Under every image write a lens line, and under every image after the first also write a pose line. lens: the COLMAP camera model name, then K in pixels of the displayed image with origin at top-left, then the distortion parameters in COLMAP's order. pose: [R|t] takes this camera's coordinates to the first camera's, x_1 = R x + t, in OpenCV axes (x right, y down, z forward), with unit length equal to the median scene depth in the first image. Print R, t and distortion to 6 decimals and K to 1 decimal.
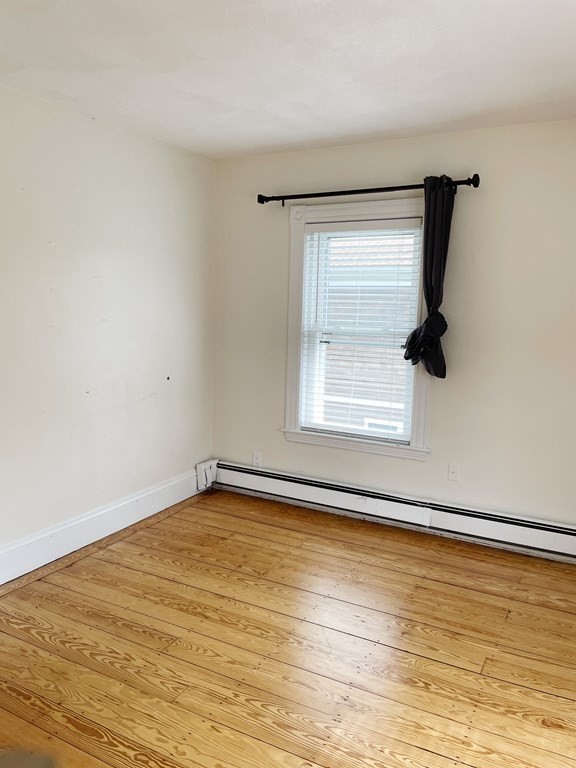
lens RADIAL K [[570.5, 0, 288.4], [0, 570.5, 375.8], [0, 0, 1]] dist [0.085020, -0.108313]
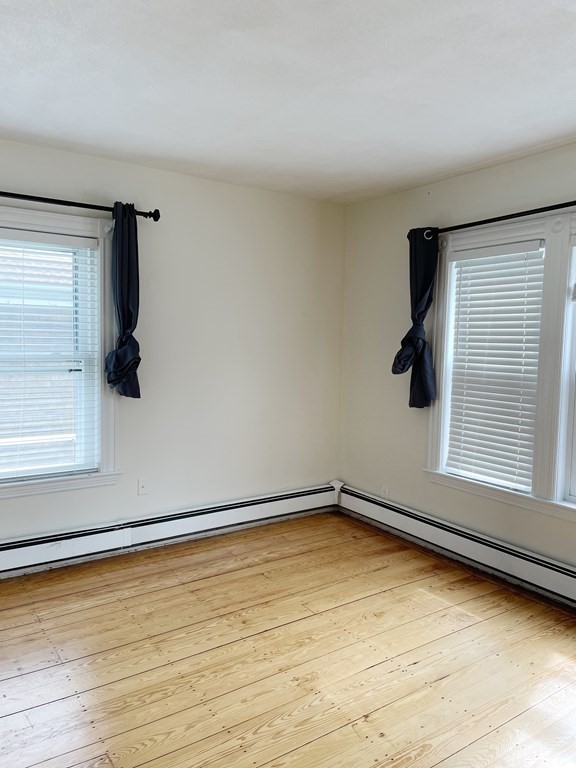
lens RADIAL K [[573.6, 0, 288.0], [0, 573.6, 384.0], [0, 0, 1]] dist [0.085875, -0.111735]
pose [[0.463465, -0.088548, 0.881680, -0.533613], [0.099178, 0.993926, 0.047687, -0.044810], [-0.880548, 0.065342, 0.469432, 0.274718]]
